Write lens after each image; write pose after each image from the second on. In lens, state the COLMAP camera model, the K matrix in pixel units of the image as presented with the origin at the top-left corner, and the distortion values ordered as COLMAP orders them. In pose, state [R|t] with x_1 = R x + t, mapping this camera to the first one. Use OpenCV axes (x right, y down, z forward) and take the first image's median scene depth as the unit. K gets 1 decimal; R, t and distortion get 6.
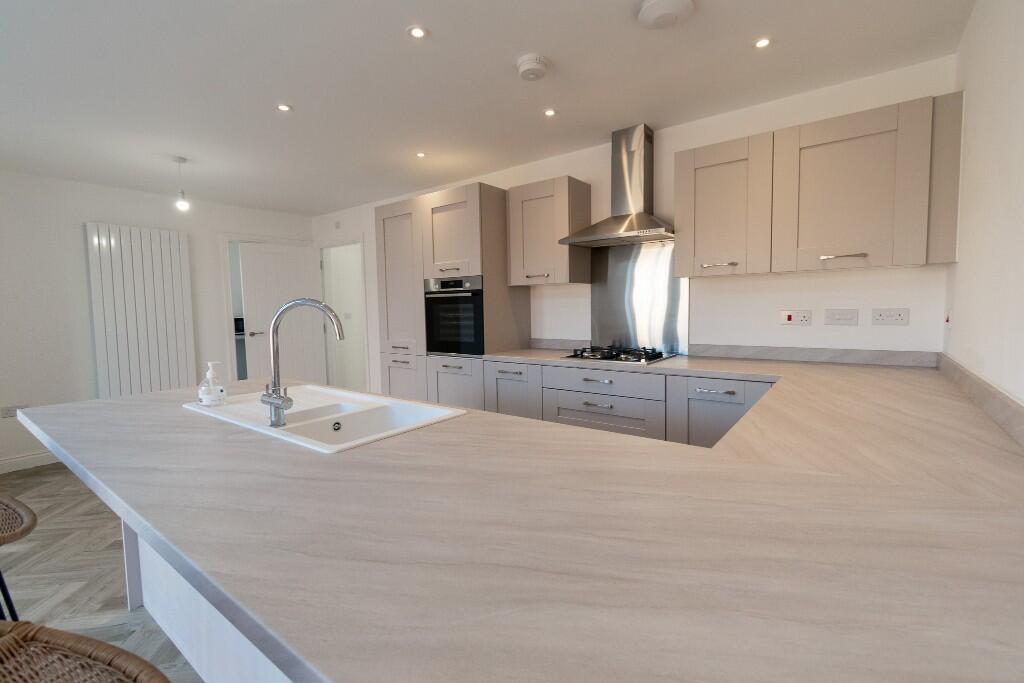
lens RADIAL K [[455.1, 0, 510.8], [0, 455.1, 333.3], [0, 0, 1]] dist [0.001047, 0.000105]
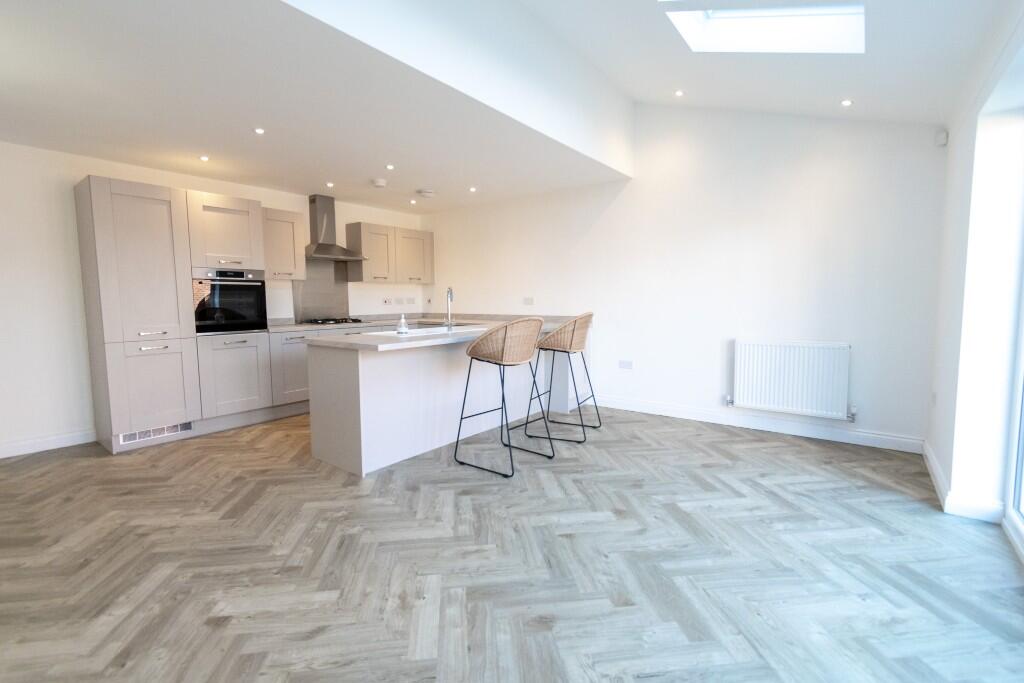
lens RADIAL K [[449.0, 0, 512.0], [0, 449.0, 341.5], [0, 0, 1]] dist [0.000637, -0.000030]
pose [[0.008943, -0.074588, 0.997174, -1.379365], [0.073069, 0.994597, 0.073740, 0.039048], [-0.997287, 0.072203, 0.014345, 0.253343]]
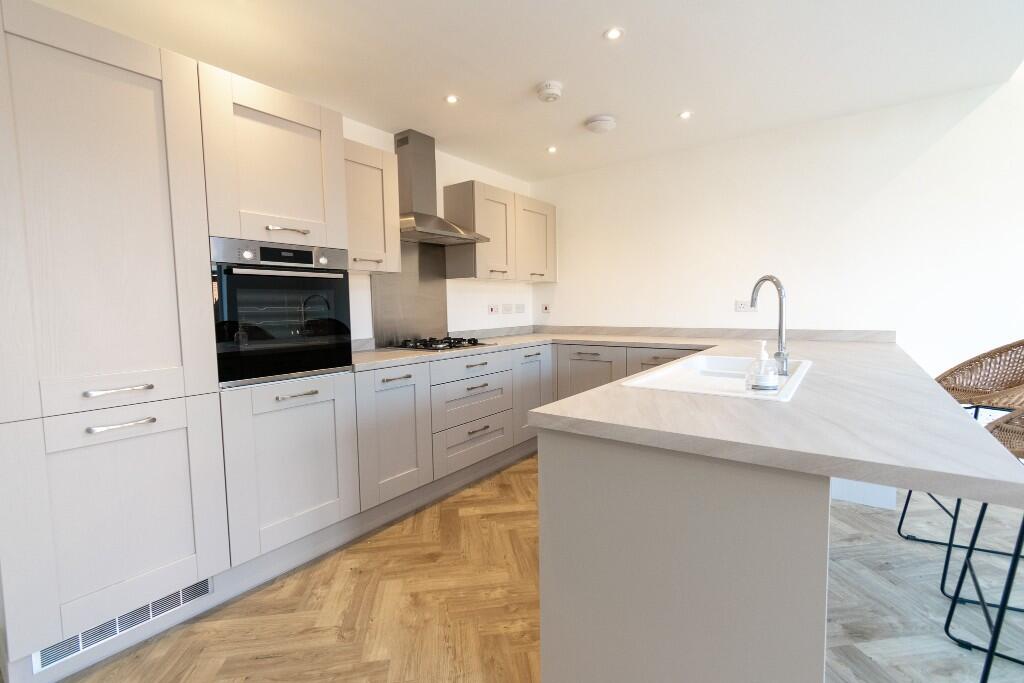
lens RADIAL K [[452.4, 0, 510.4], [0, 452.4, 341.9], [0, 0, 1]] dist [0.001877, 0.000892]
pose [[-0.005283, -0.057633, 0.998324, -0.743110], [0.084209, 0.994766, 0.057873, -0.006801], [-0.996434, 0.084374, -0.000402, 0.748565]]
